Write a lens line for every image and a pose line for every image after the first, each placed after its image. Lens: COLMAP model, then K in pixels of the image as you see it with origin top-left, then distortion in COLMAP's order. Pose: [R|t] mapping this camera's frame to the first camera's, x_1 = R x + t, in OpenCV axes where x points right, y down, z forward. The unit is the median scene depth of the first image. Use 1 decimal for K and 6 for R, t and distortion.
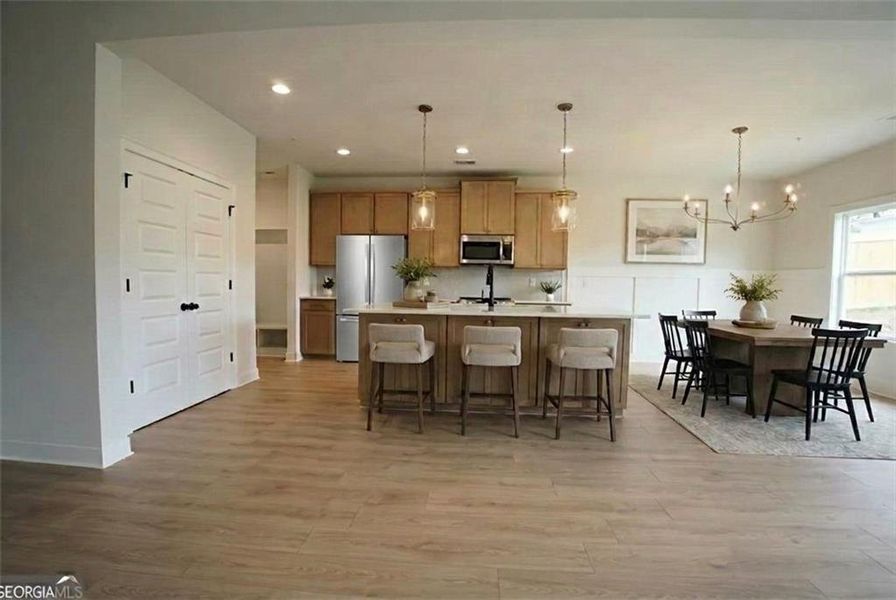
lens RADIAL K [[394.7, 0, 445.4], [0, 394.7, 302.4], [0, 0, 1]] dist [-0.051443, 0.000387]
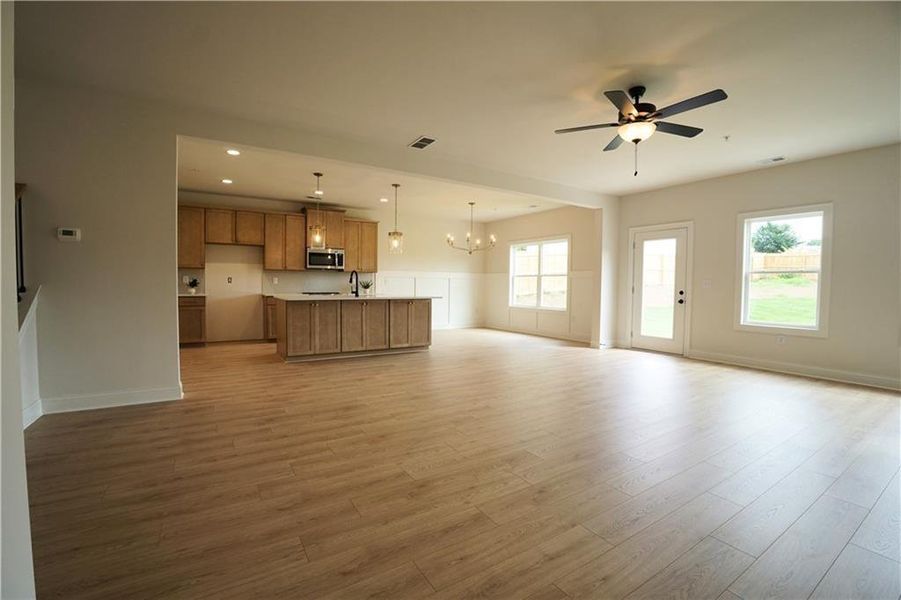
lens RADIAL K [[393.8, 0, 447.5], [0, 393.8, 299.1], [0, 0, 1]] dist [-0.051295, 0.000467]
pose [[0.806427, -0.029133, 0.590616, -0.534296], [0.030299, 0.999509, 0.007932, 0.020818], [-0.590557, 0.011498, 0.806914, -0.559317]]
